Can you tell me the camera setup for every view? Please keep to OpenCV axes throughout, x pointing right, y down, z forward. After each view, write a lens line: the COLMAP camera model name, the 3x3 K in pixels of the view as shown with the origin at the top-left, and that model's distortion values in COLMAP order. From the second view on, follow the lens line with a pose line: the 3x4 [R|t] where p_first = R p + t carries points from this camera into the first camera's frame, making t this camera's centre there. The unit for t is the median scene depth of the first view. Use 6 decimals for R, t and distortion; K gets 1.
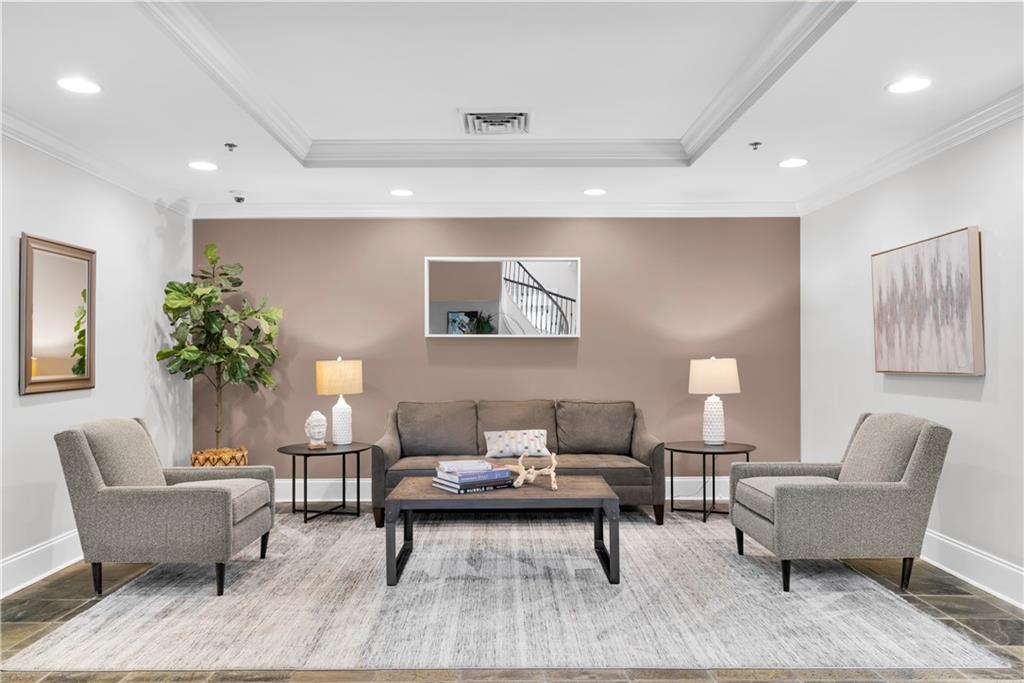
lens RADIAL K [[707.2, 0, 509.3], [0, 707.2, 340.8], [0, 0, 1]] dist [0.003932, 0.000423]
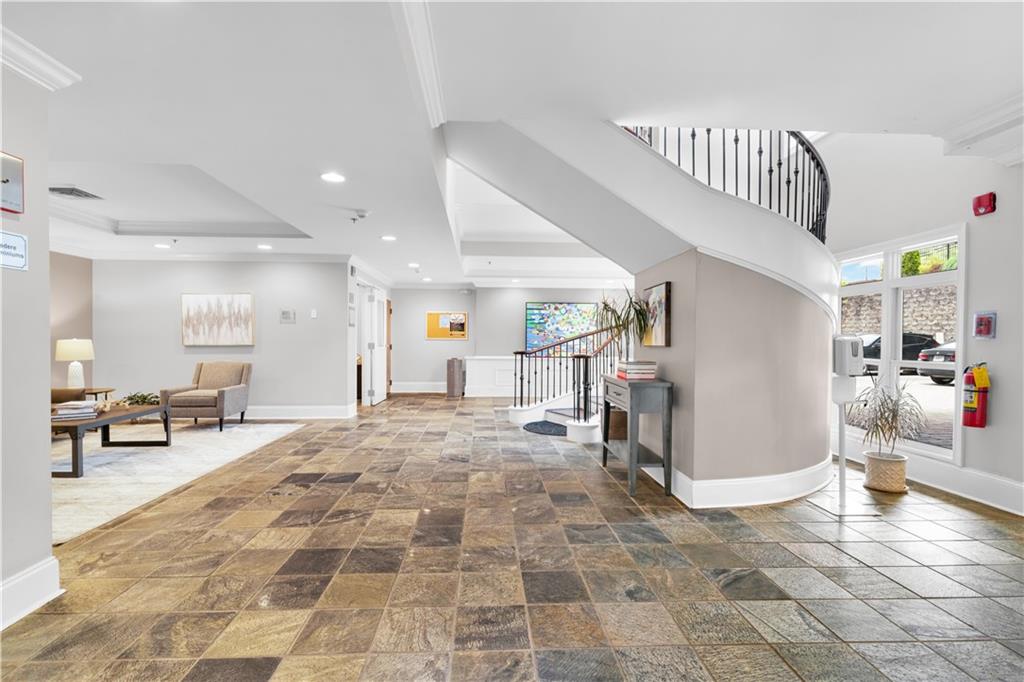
lens RADIAL K [[490.6, 0, 508.1], [0, 490.6, 341.0], [0, 0, 1]] dist [0.004707, -0.000348]
pose [[-0.046012, 0.002122, 0.998939, -1.175033], [-0.021809, 0.999757, -0.003128, 0.013193], [-0.998703, -0.021930, -0.045955, 0.039409]]
